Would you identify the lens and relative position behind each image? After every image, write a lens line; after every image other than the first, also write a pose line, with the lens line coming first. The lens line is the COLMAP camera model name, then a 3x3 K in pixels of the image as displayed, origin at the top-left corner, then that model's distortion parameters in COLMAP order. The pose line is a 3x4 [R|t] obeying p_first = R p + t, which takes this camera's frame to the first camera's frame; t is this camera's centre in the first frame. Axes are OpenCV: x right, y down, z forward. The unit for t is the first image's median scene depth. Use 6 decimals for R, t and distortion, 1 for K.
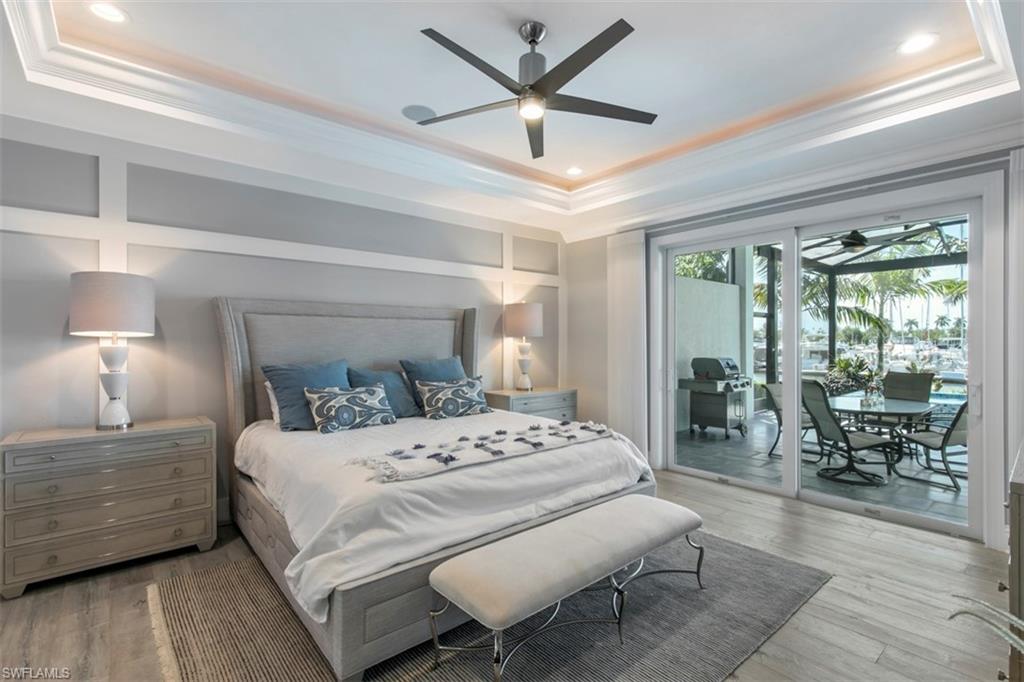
lens RADIAL K [[469.0, 0, 513.0], [0, 469.0, 342.2], [0, 0, 1]] dist [0.010445, -0.002065]
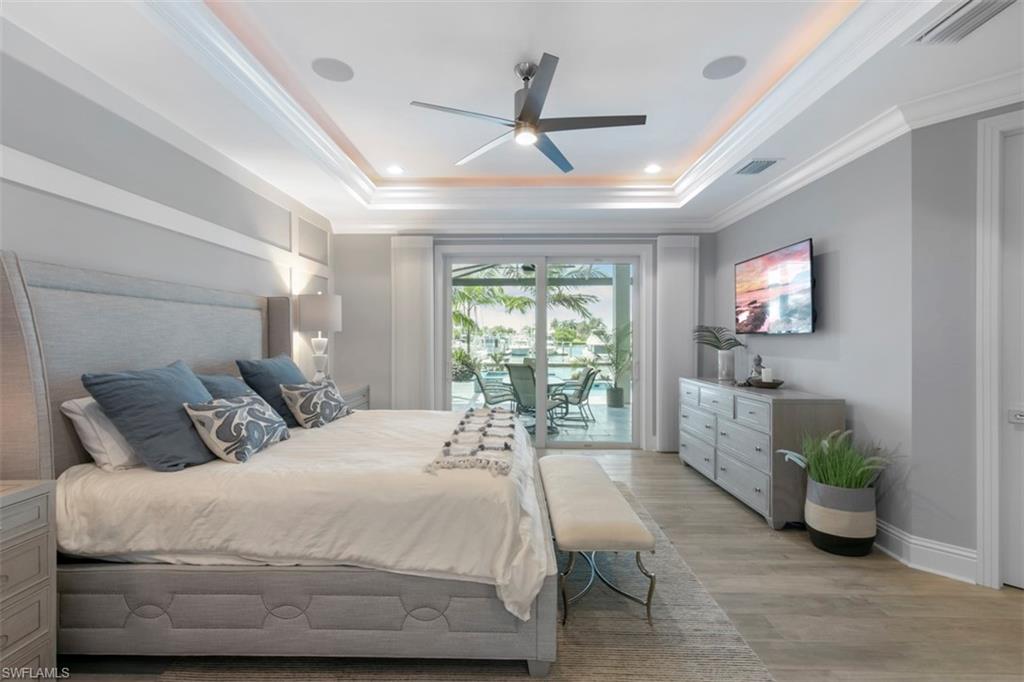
lens RADIAL K [[469.0, 0, 505.8], [0, 469.0, 336.0], [0, 0, 1]] dist [0.010445, -0.002065]
pose [[0.655692, 0.002911, 0.755023, -0.458529], [0.001838, 0.999983, -0.005452, 0.002920], [-0.755026, 0.004963, 0.655676, 0.143390]]
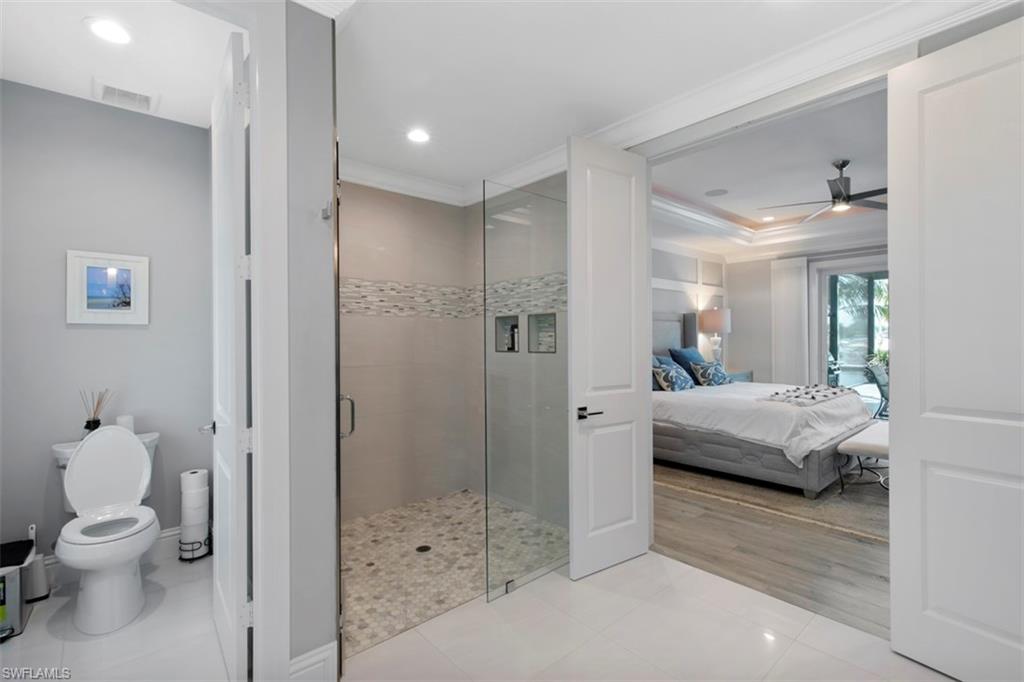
lens RADIAL K [[469.0, 0, 504.8], [0, 469.0, 342.0], [0, 0, 1]] dist [0.010445, -0.002065]
pose [[0.999708, -0.009374, 0.022283, -0.686135], [0.009286, 0.999949, 0.004044, 0.004427], [-0.022320, -0.003836, 0.999744, -0.417272]]
